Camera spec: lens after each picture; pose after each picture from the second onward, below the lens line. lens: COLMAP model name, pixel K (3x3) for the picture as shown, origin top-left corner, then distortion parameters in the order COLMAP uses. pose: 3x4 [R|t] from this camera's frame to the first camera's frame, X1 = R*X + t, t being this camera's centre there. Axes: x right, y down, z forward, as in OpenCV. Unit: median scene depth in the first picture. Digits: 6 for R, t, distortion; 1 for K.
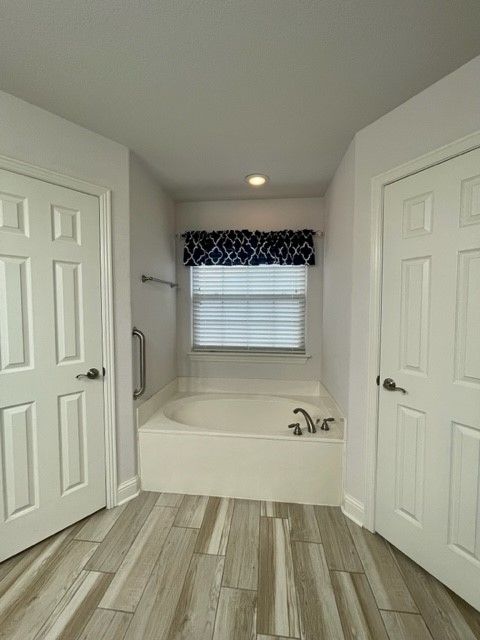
lens RADIAL K [[259.5, 0, 240.6], [0, 259.5, 319.7], [0, 0, 1]] dist [-0.002646, 0.000563]
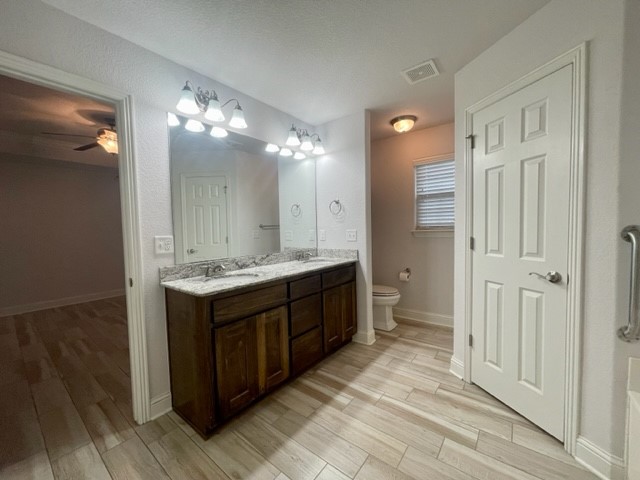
lens RADIAL K [[259.5, 0, 321.4], [0, 259.5, 243.8], [0, 0, 1]] dist [-0.002646, 0.000563]
pose [[-0.530569, 0.056330, -0.845768, 0.518089], [-0.021031, 0.996607, 0.079569, 0.037897], [0.847381, 0.060004, -0.527585, 0.702183]]
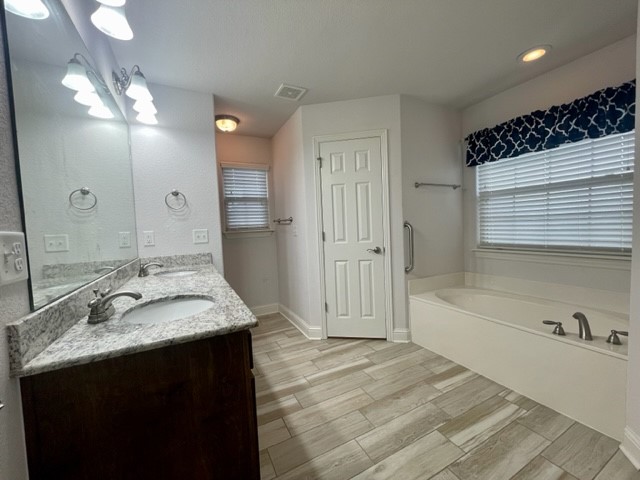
lens RADIAL K [[259.5, 0, 317.9], [0, 259.5, 243.0], [0, 0, 1]] dist [-0.002646, 0.000563]
pose [[0.545265, 0.022790, -0.837954, 0.503014], [0.003153, 0.999568, 0.029237, 0.103914], [0.838258, -0.018584, 0.544957, -0.154214]]
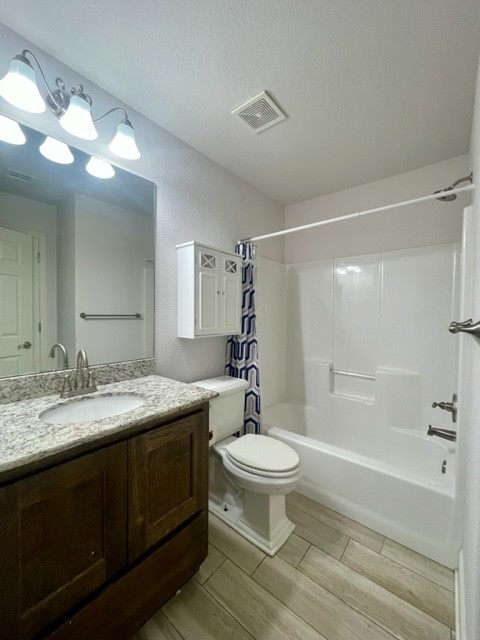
lens RADIAL K [[259.5, 0, 240.7], [0, 259.5, 321.8], [0, 0, 1]] dist [-0.002646, 0.000563]
pose [[0.551383, -0.000791, 0.834252, -1.081627], [0.040876, 0.998824, -0.026070, 0.143836], [-0.833250, 0.048475, 0.550767, -0.978366]]
